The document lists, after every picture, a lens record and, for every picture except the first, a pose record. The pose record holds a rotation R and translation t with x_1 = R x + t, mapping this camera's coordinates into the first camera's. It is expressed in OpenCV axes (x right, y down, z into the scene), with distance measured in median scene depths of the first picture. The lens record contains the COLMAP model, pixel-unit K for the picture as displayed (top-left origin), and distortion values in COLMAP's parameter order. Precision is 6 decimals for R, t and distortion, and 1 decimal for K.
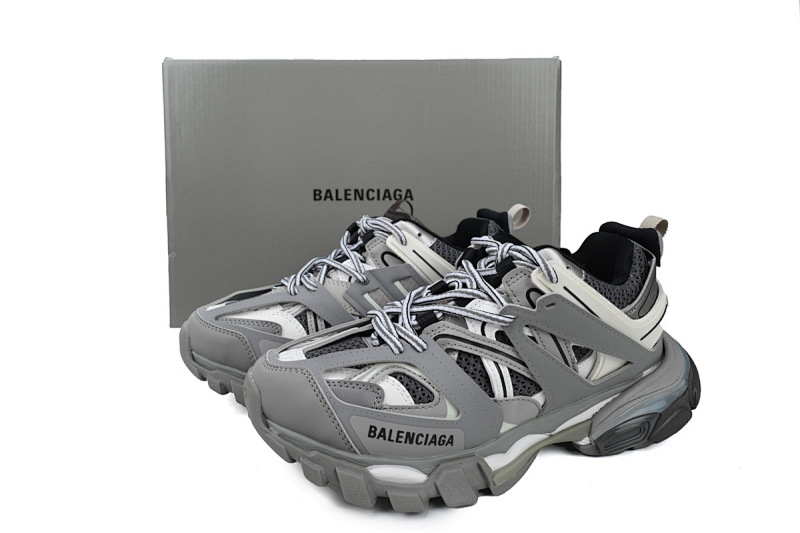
lens RADIAL K [[574.7, 0, 399.0], [0, 574.7, 268.5], [0, 0, 1]] dist [-0.008335, 0.002318]
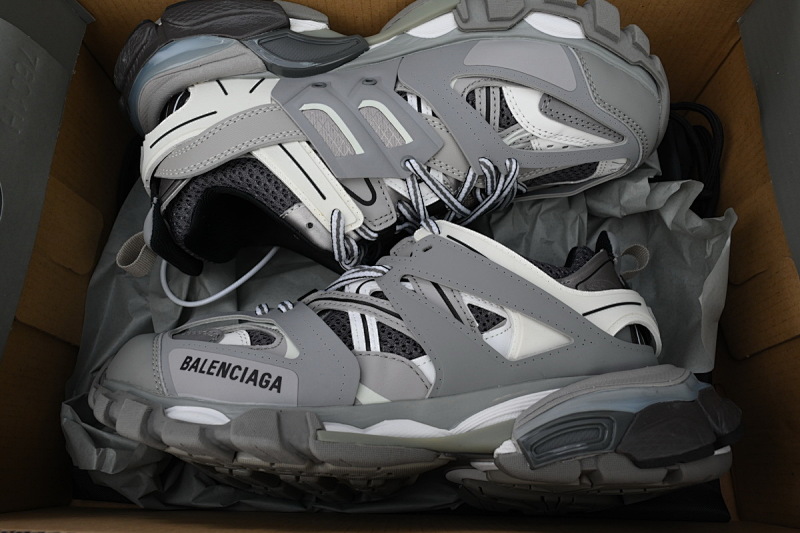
lens RADIAL K [[538.4, 0, 400.5], [0, 538.4, 264.9], [0, 0, 1]] dist [0.003235, -0.000108]
pose [[0.935853, -0.147412, -0.320077, 0.470264], [-0.114848, 0.731117, -0.672516, 0.615649], [0.333151, 0.666136, 0.667288, 0.457425]]
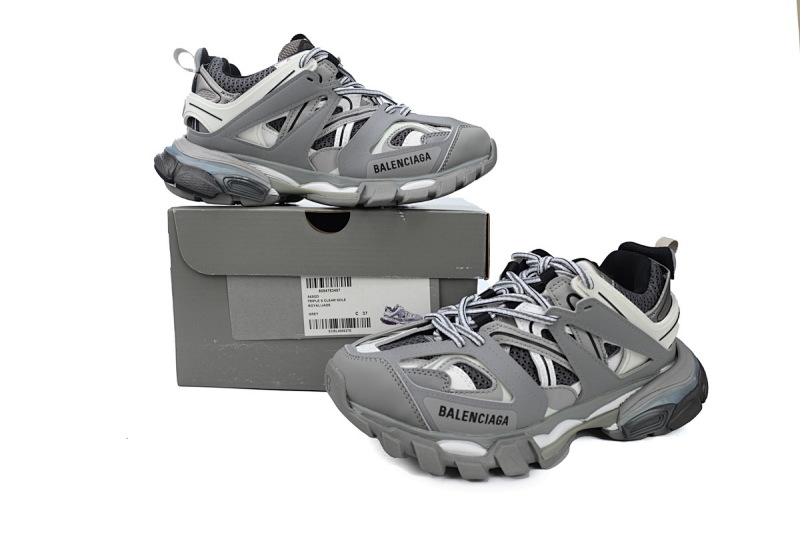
lens RADIAL K [[574.7, 0, 400.1], [0, 574.7, 265.6], [0, 0, 1]] dist [-0.008335, 0.002318]
pose [[0.999501, 0.015113, 0.027748, -0.158574], [-0.013582, 0.998418, -0.054555, 0.046235], [-0.028528, 0.054151, 0.998125, -0.182446]]
